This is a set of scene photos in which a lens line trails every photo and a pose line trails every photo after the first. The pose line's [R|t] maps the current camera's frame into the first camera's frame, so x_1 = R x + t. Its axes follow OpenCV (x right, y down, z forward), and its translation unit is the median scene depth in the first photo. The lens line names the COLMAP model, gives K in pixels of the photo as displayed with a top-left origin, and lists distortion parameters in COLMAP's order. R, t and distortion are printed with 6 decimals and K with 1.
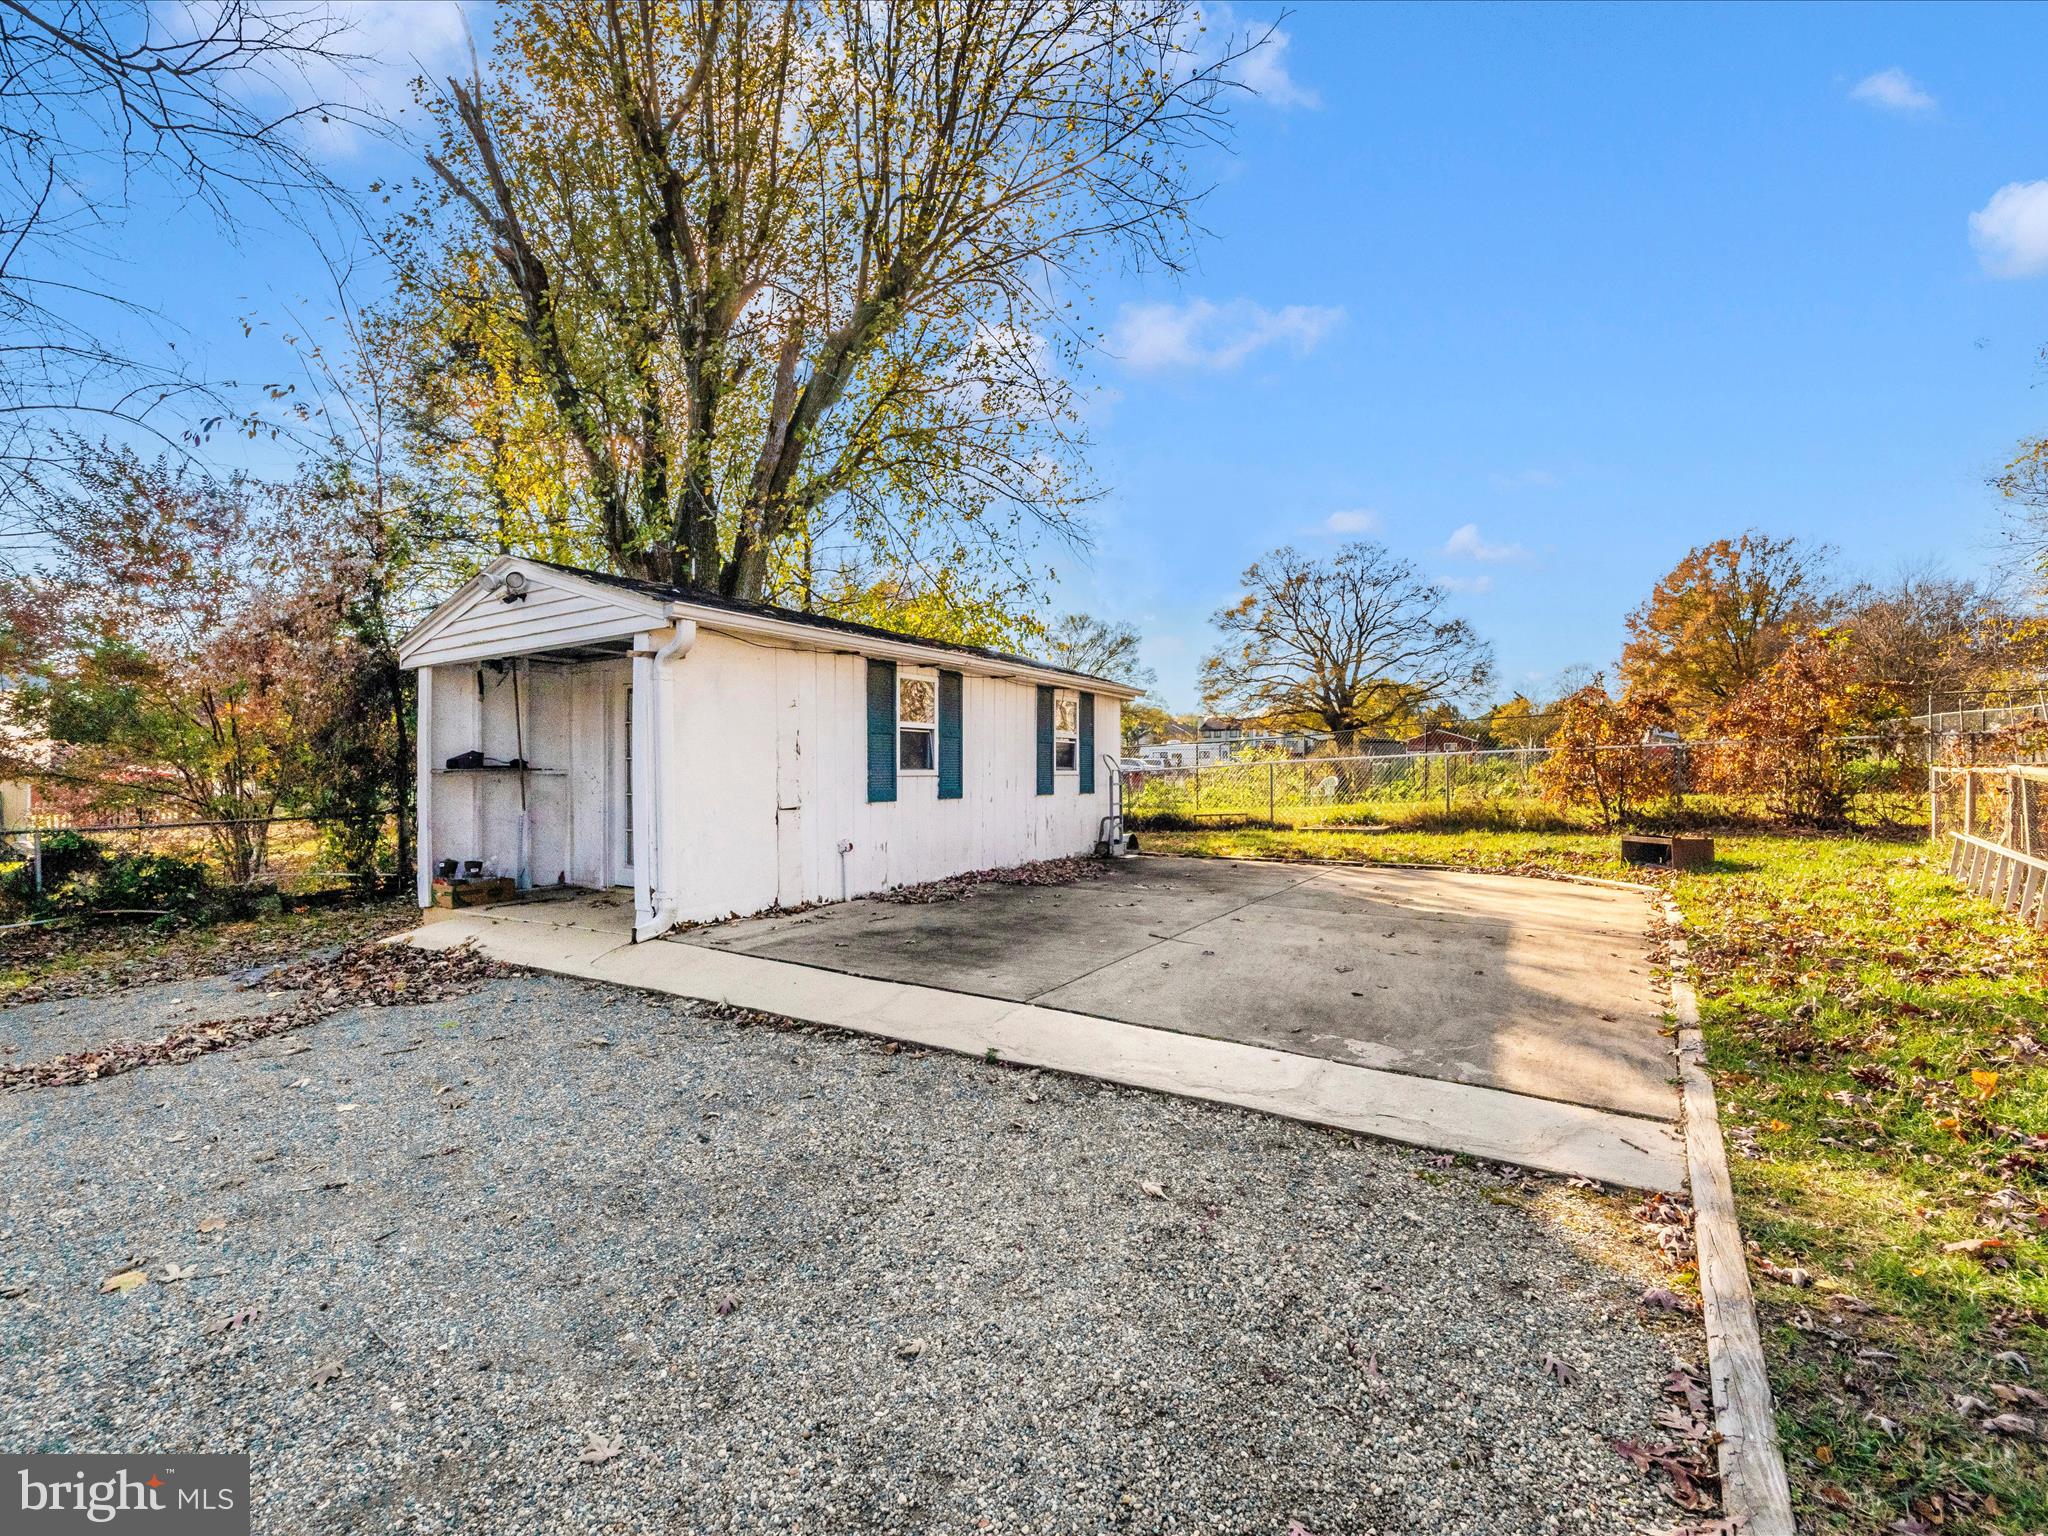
lens RADIAL K [[868.5, 0, 1044.3], [0, 868.5, 765.6], [0, 0, 1]] dist [0.008774, -0.009991]
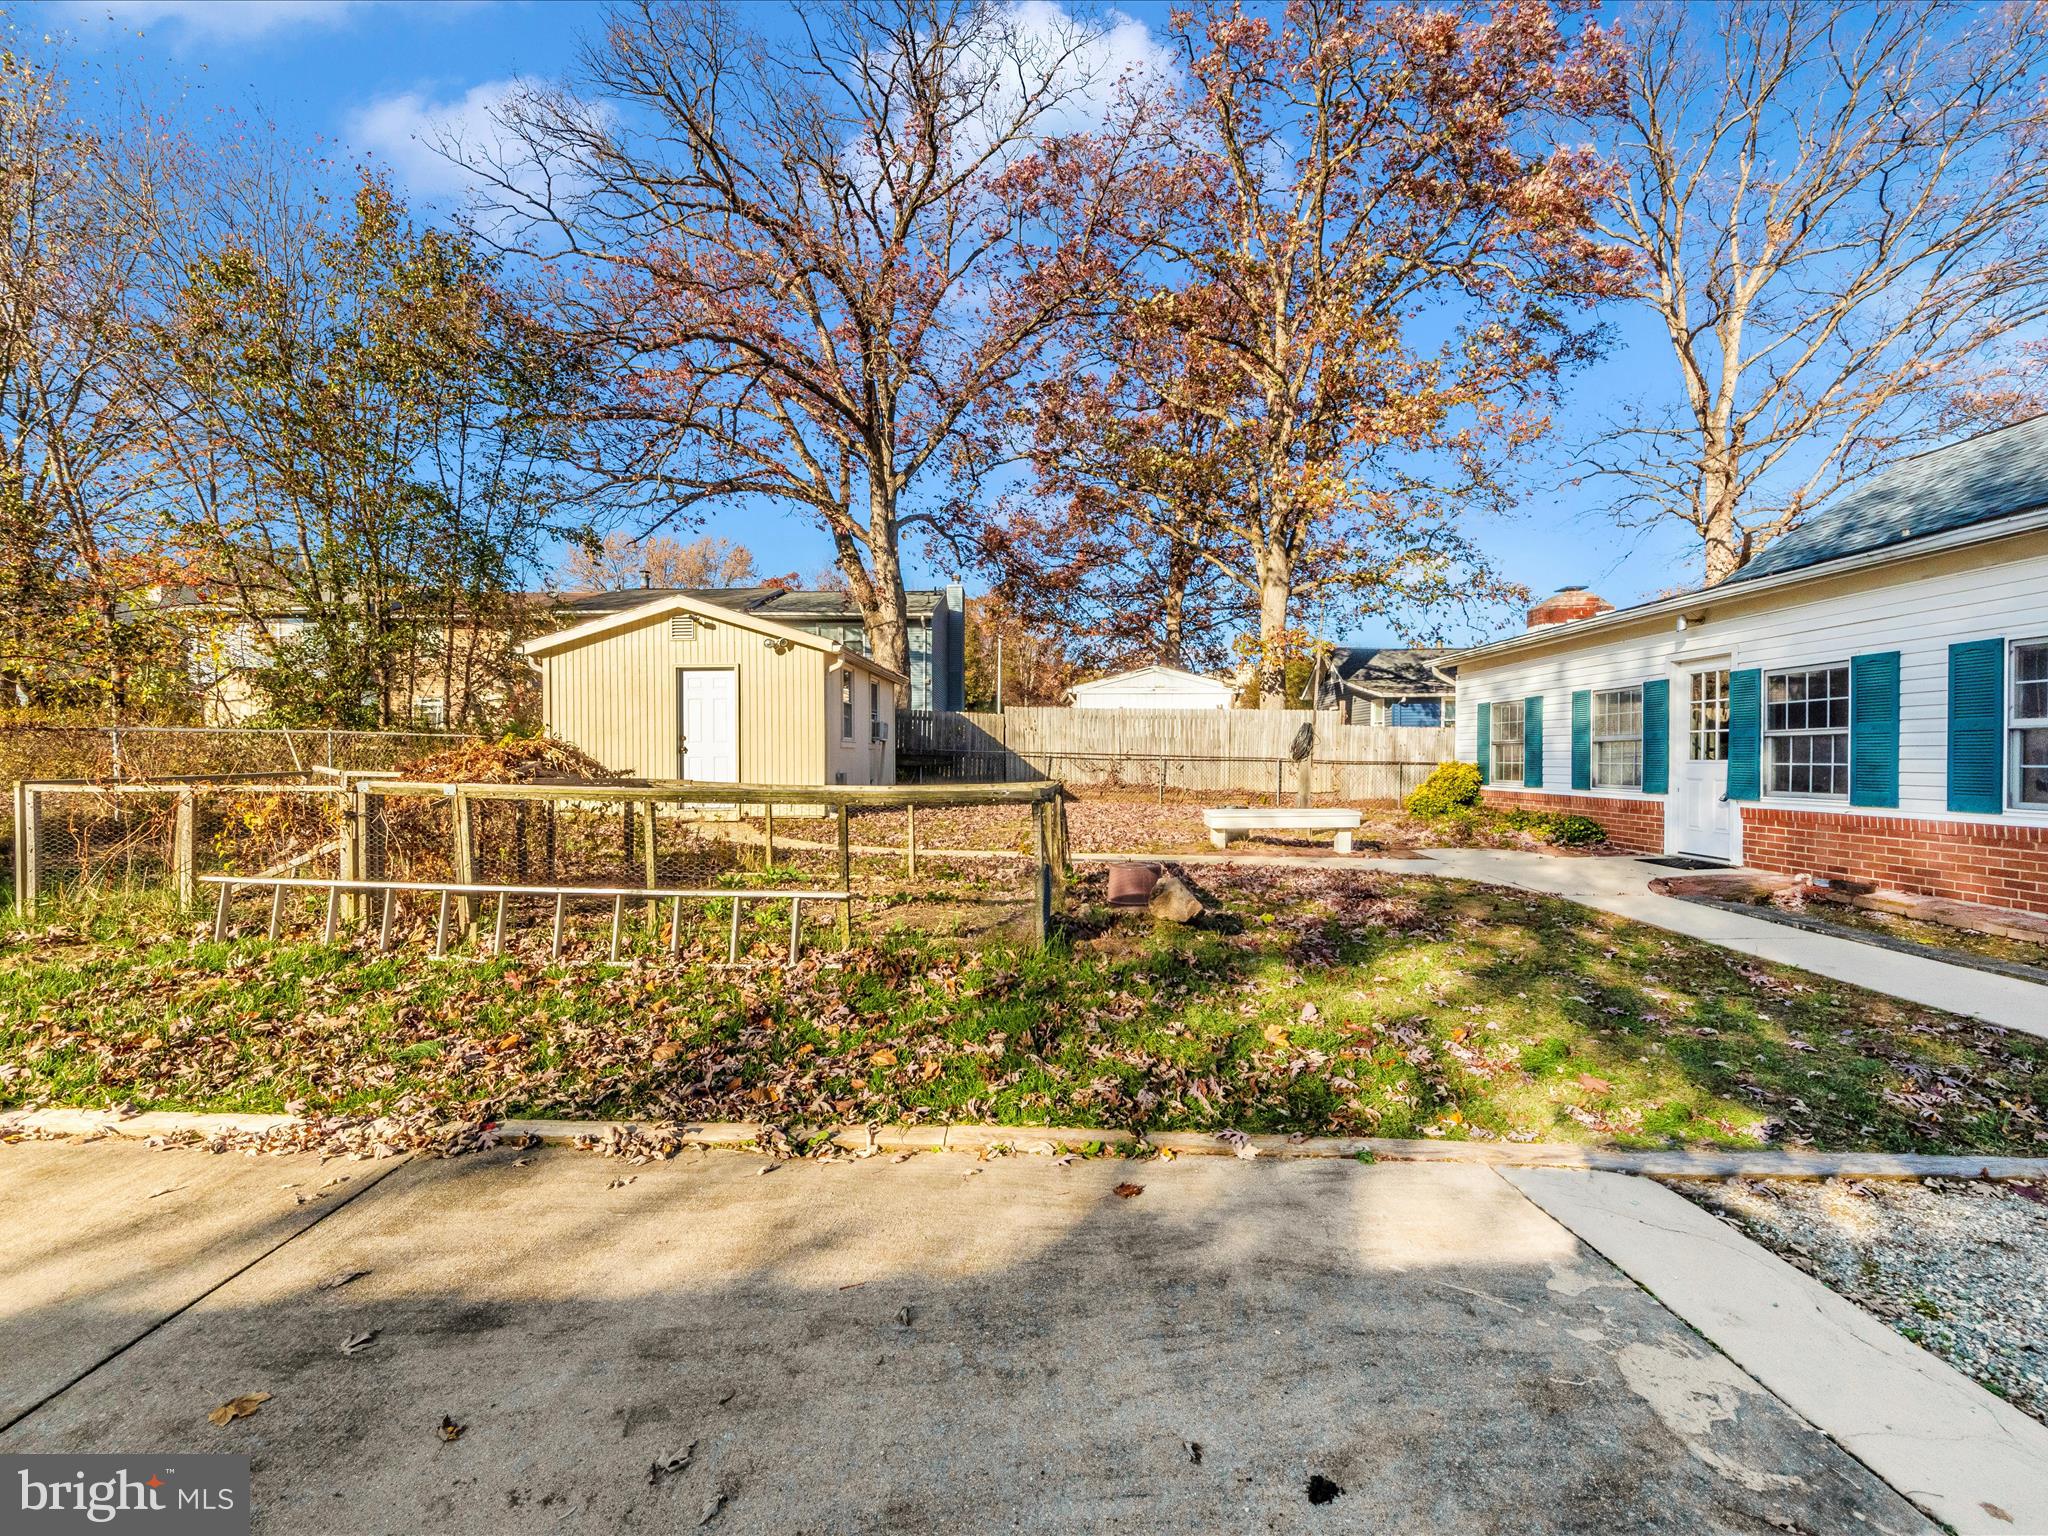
lens RADIAL K [[869.2, 0, 1031.4], [0, 869.2, 776.1], [0, 0, 1]] dist [0.013565, -0.011433]
pose [[-0.553984, -0.011062, 0.832454, 0.052848], [0.000066, 0.999911, 0.013331, -0.007423], [-0.832527, 0.007440, -0.553934, 0.479732]]
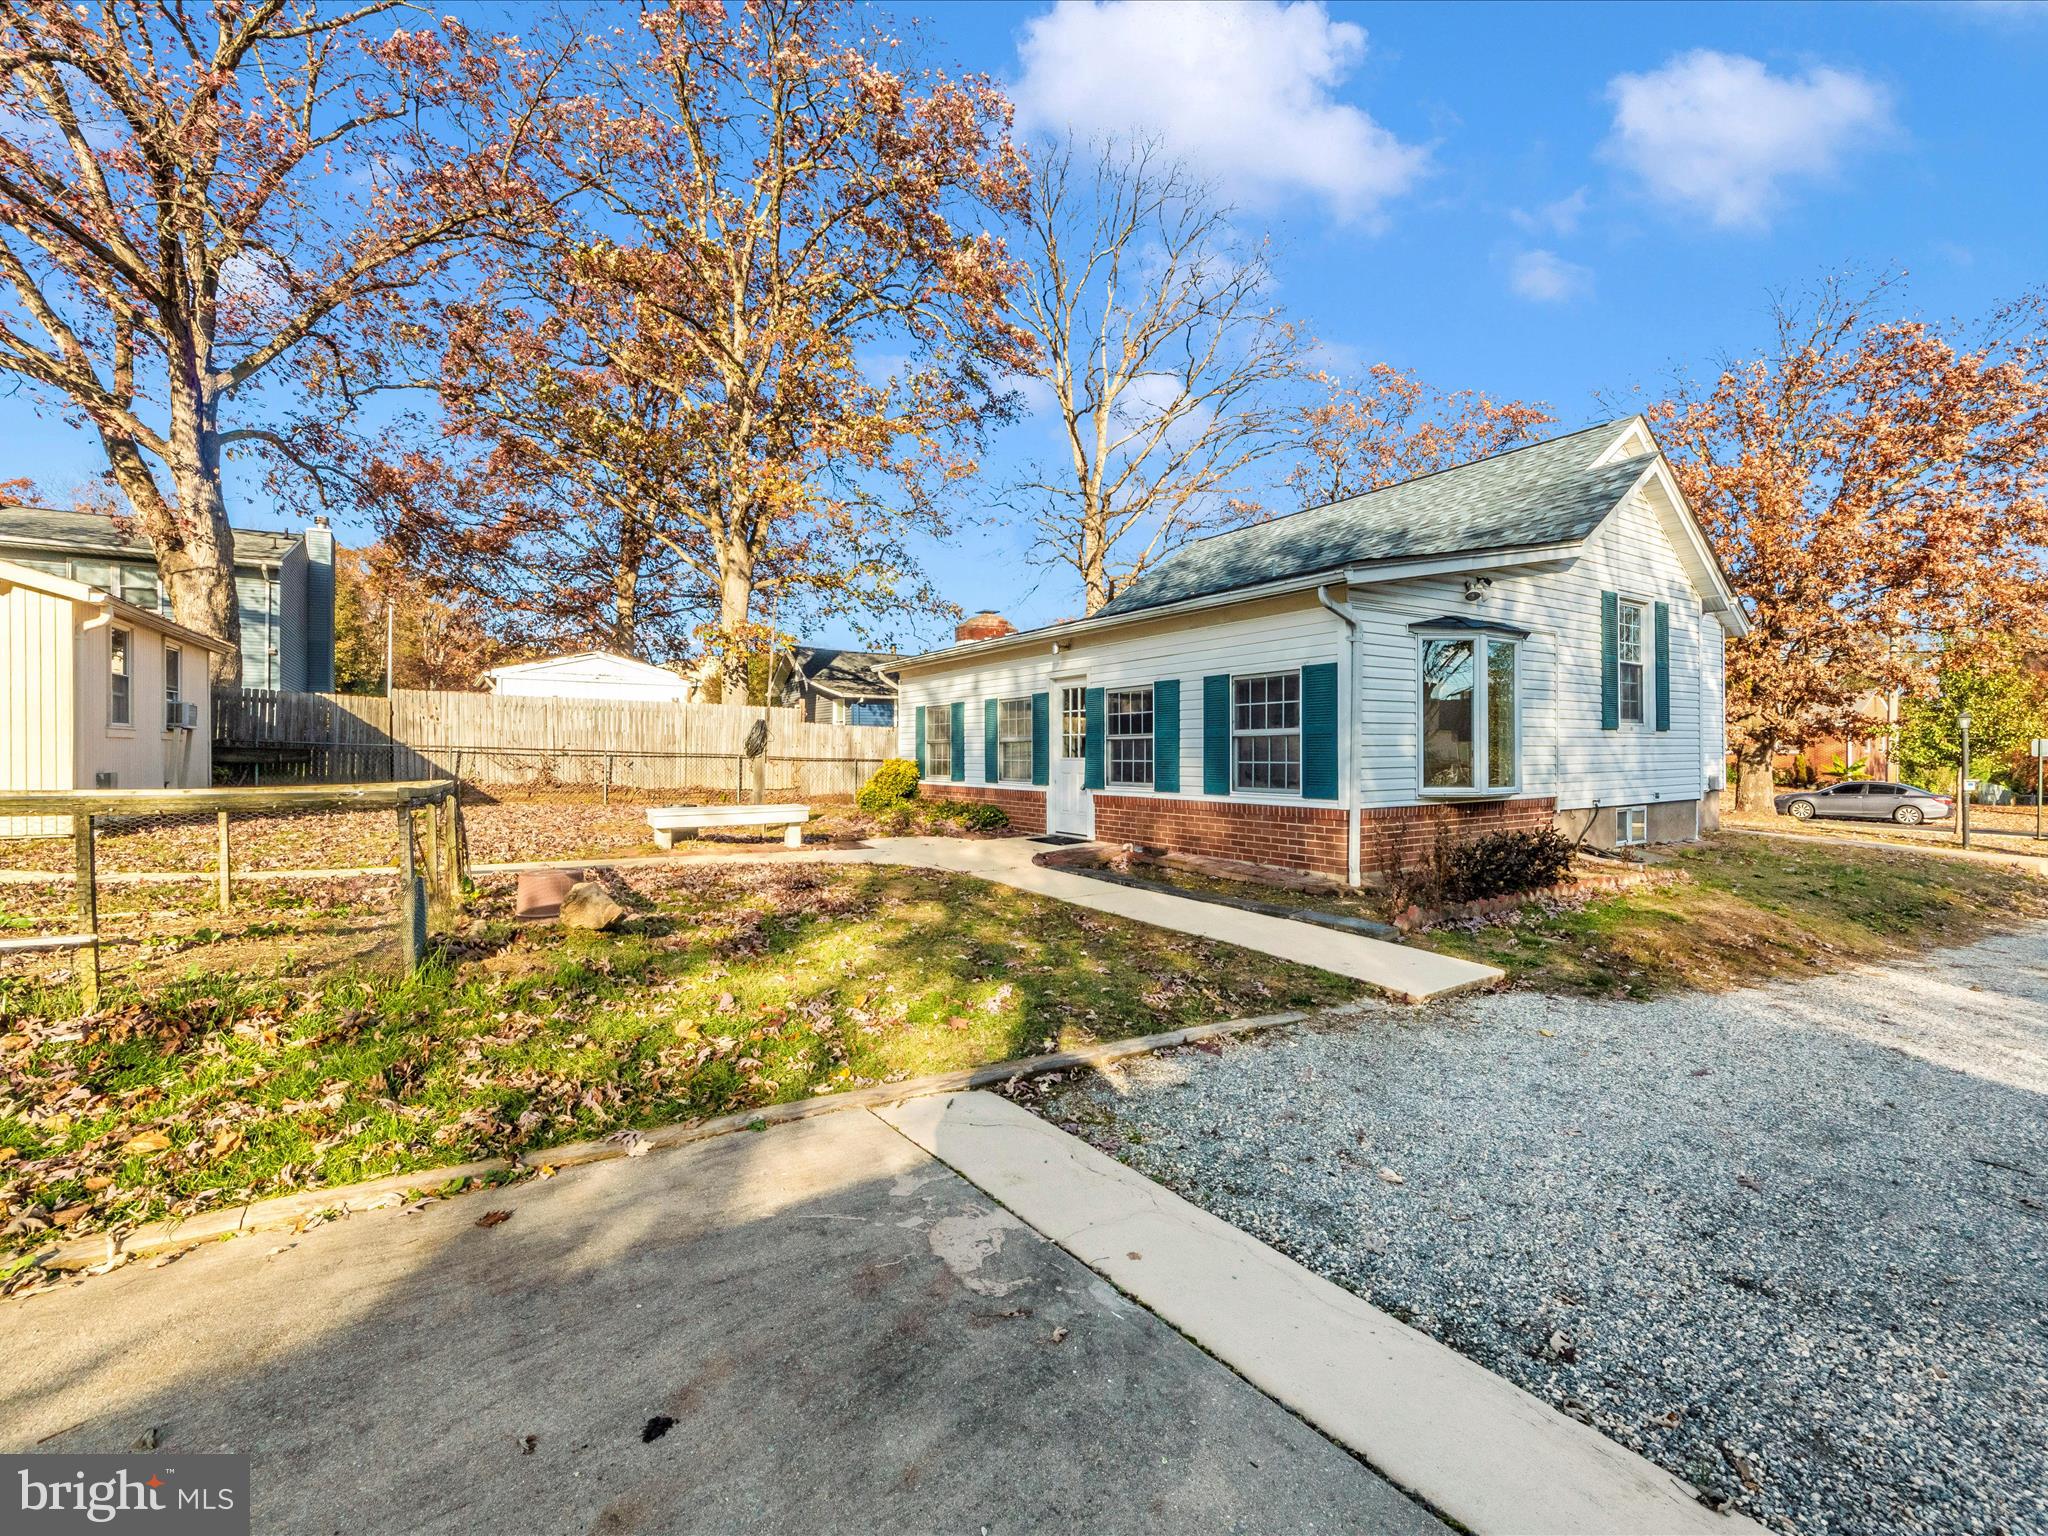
lens RADIAL K [[880.2, 0, 1039.6], [0, 880.2, 767.2], [0, 0, 1]] dist [0.009813, -0.014742]
pose [[-0.925179, -0.002827, 0.379522, 0.025535], [-0.000325, 0.999978, 0.006657, -0.007156], [-0.379532, 0.006036, -0.925159, 0.479945]]
